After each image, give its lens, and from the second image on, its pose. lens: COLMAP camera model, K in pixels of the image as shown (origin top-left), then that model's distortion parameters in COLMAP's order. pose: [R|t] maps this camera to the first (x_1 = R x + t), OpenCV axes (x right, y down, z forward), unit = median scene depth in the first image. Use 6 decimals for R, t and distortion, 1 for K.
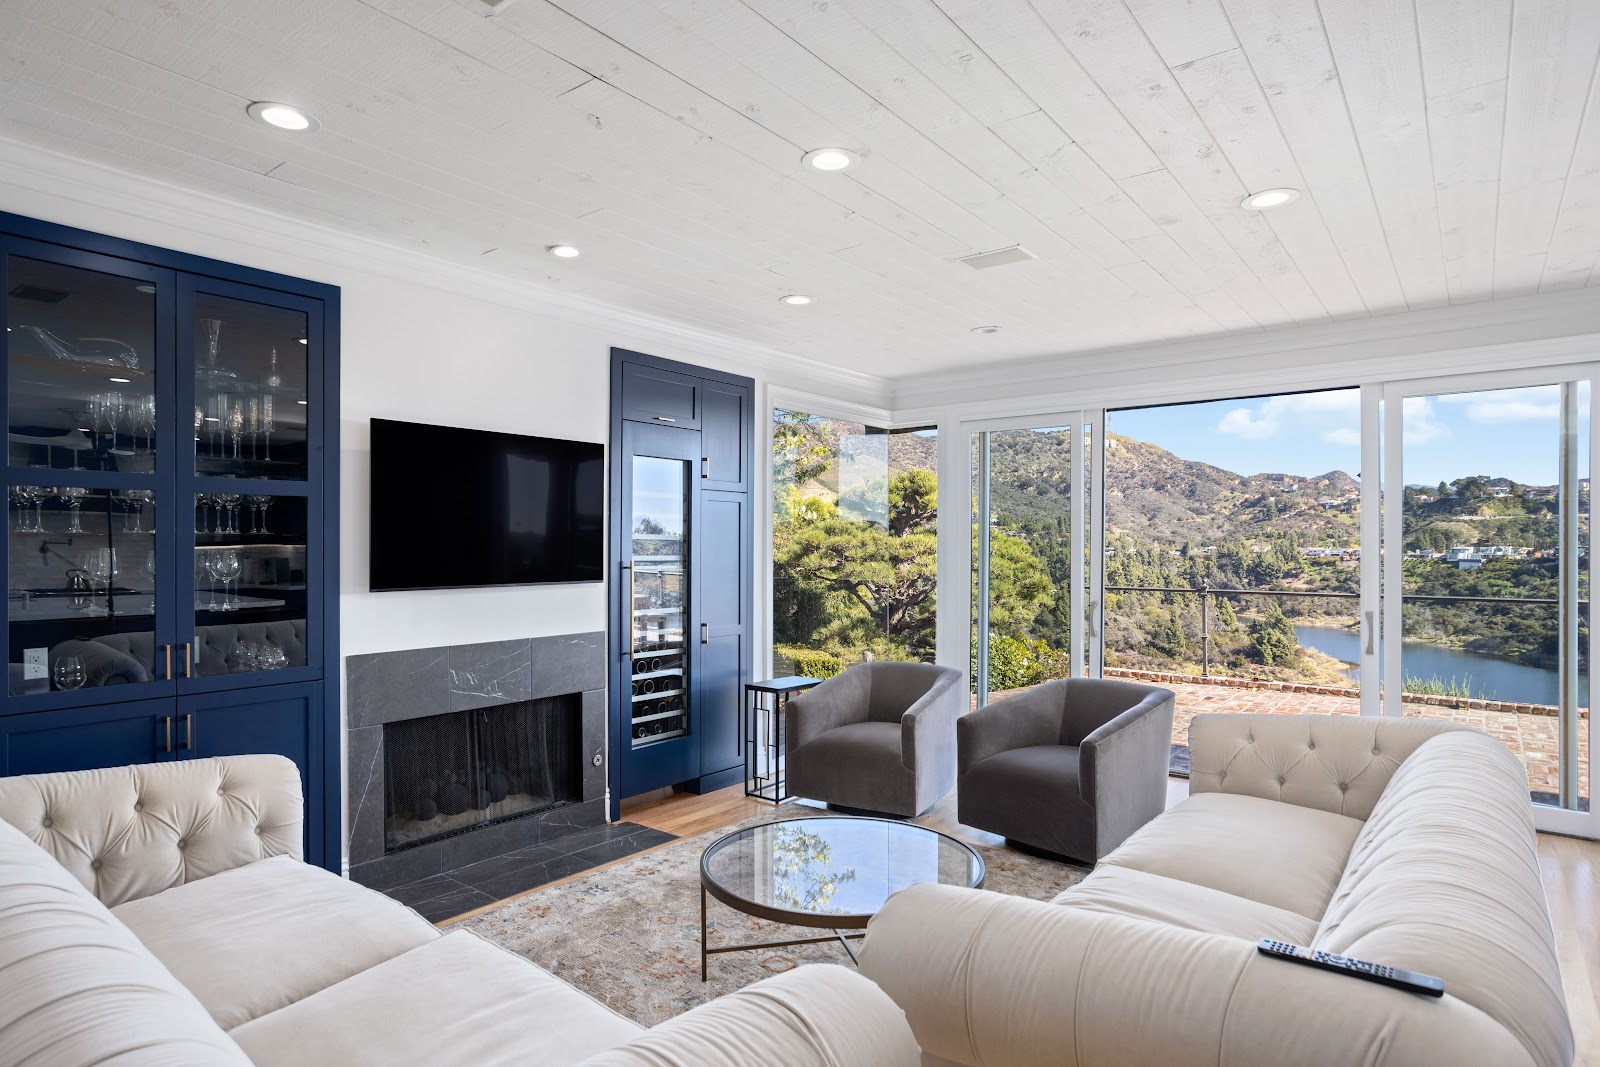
lens RADIAL K [[887.2, 0, 798.7], [0, 887.2, 543.7], [0, 0, 1]] dist [0.000901, 0.000826]
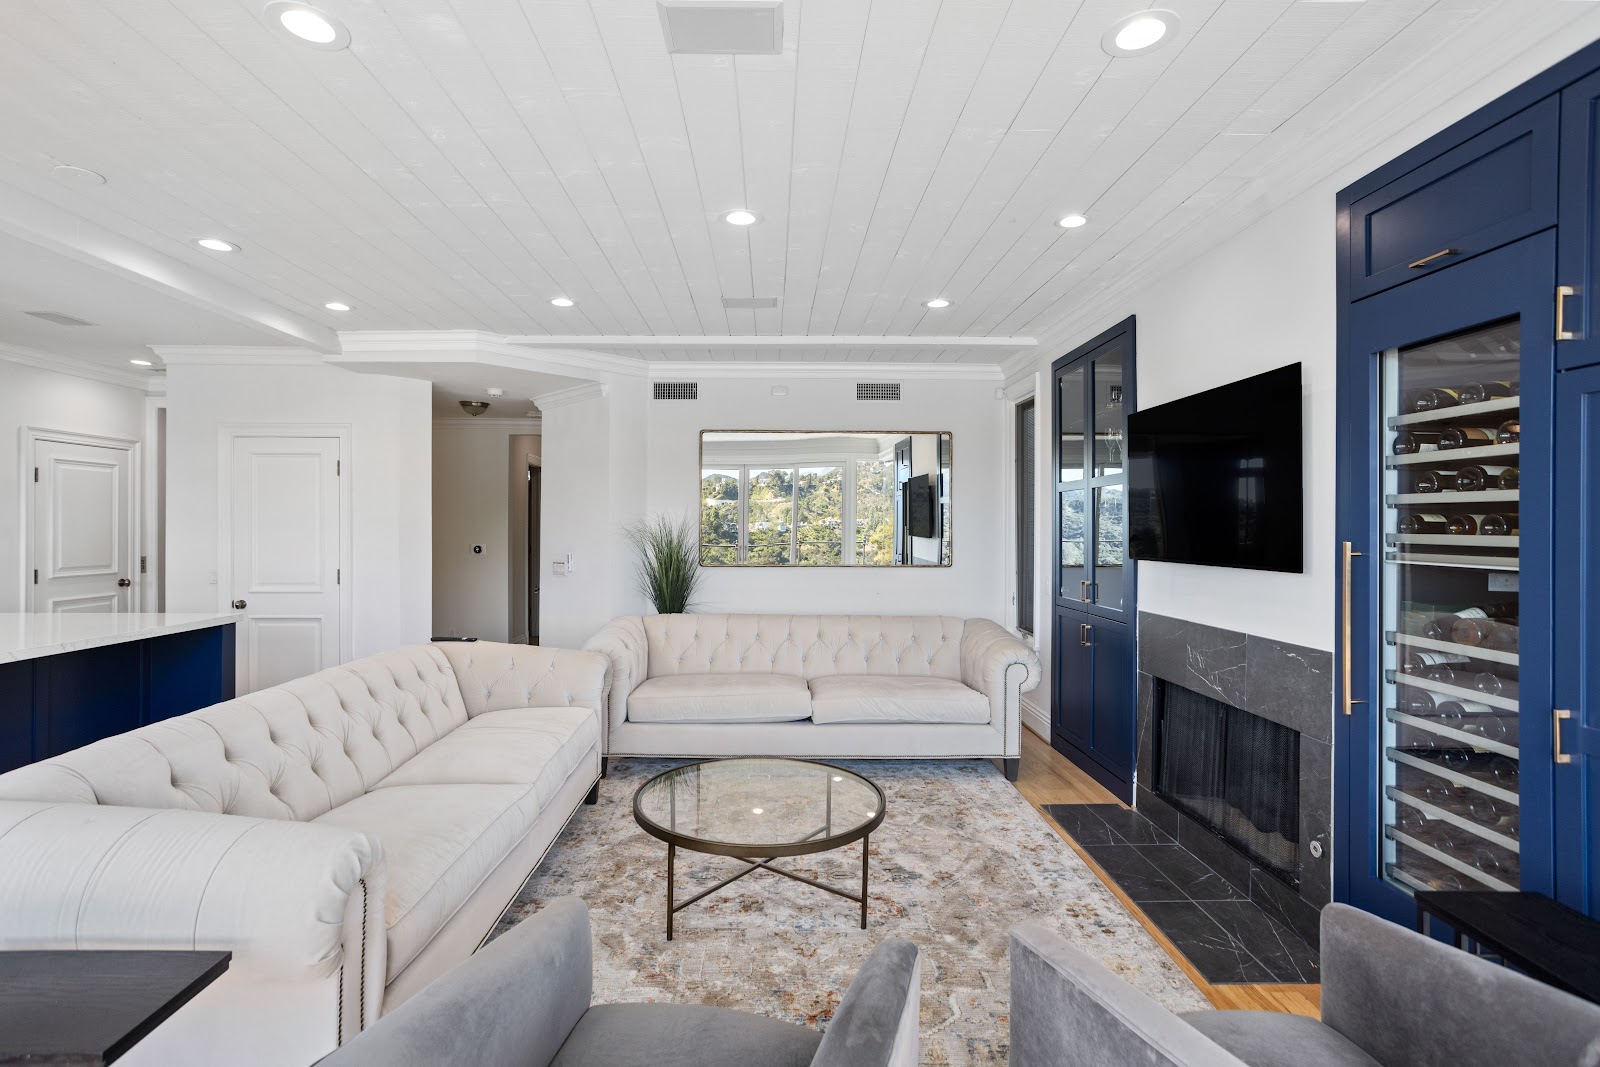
lens RADIAL K [[773.4, 0, 806.0], [0, 773.4, 528.5], [0, 0, 1]] dist [-0.051244, 0.034936]
pose [[-0.757485, -0.000455, -0.652852, 0.433433], [-0.002090, 0.999996, 0.001727, 0.010635], [0.652849, 0.002673, -0.757483, 1.221505]]
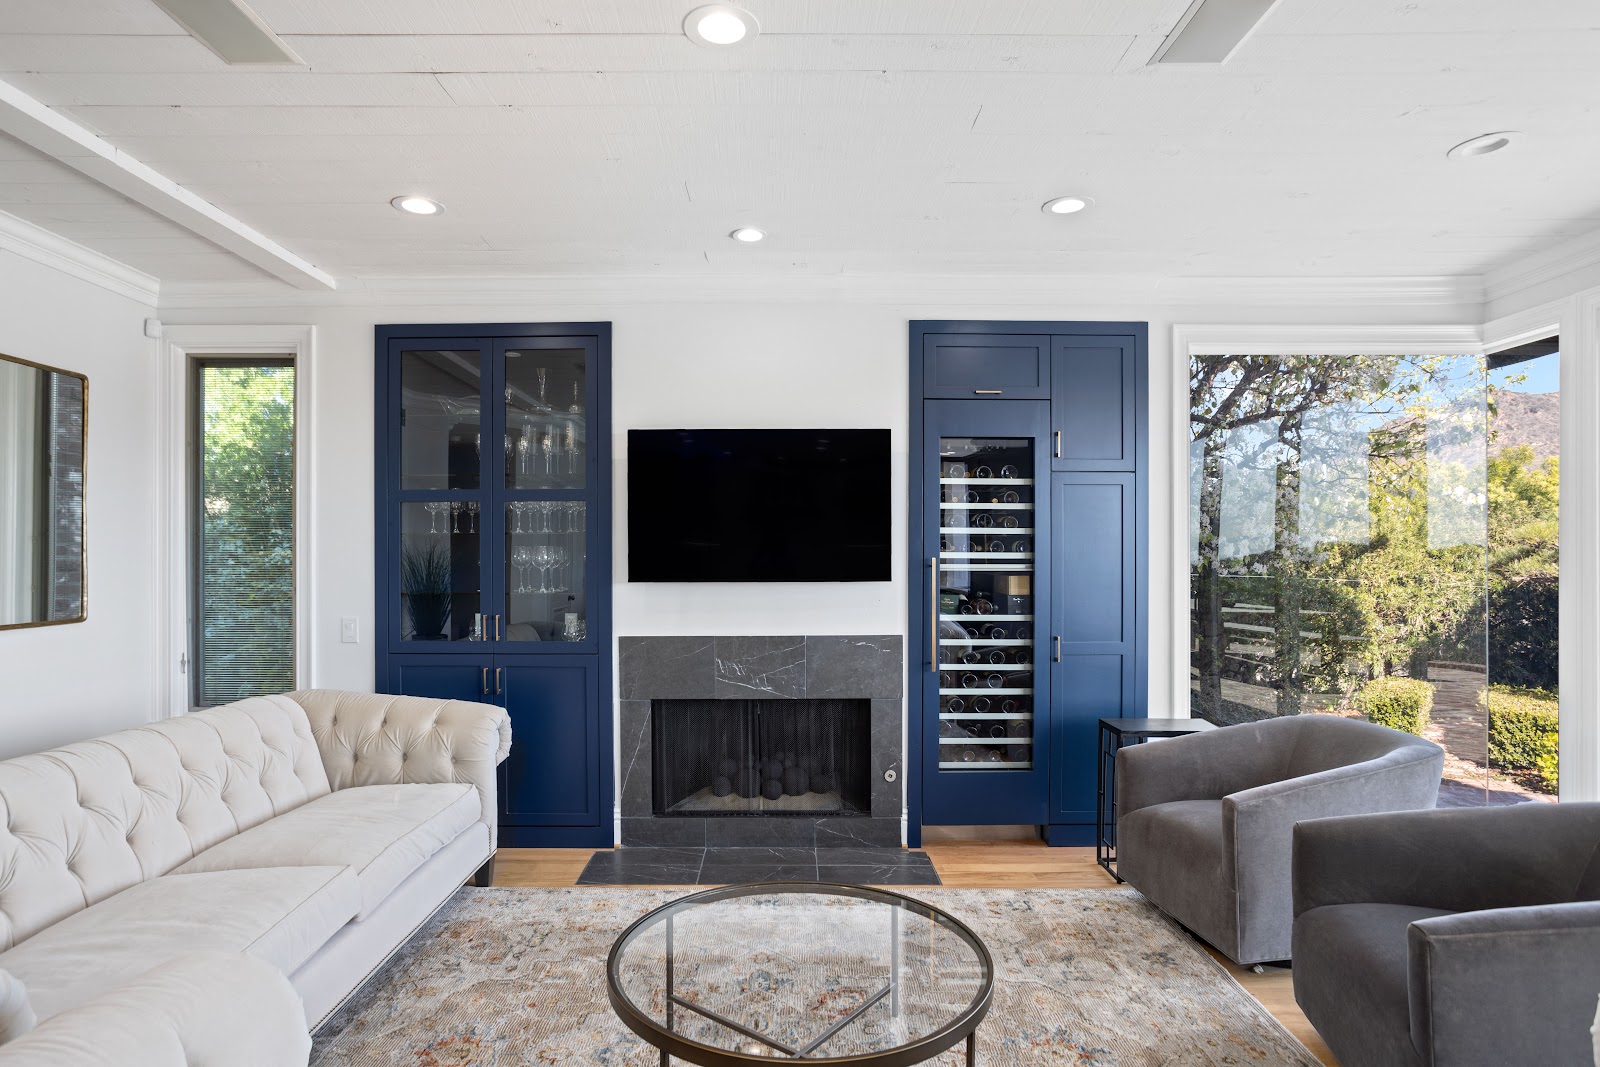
lens RADIAL K [[861.4, 0, 801.3], [0, 861.4, 546.6], [0, 0, 1]] dist [-0.063179, 0.067976]
pose [[0.632461, -0.002858, -0.774587, 0.415698], [0.003478, 0.999994, -0.000850, 0.008807], [0.774584, -0.002157, 0.632467, 0.385741]]
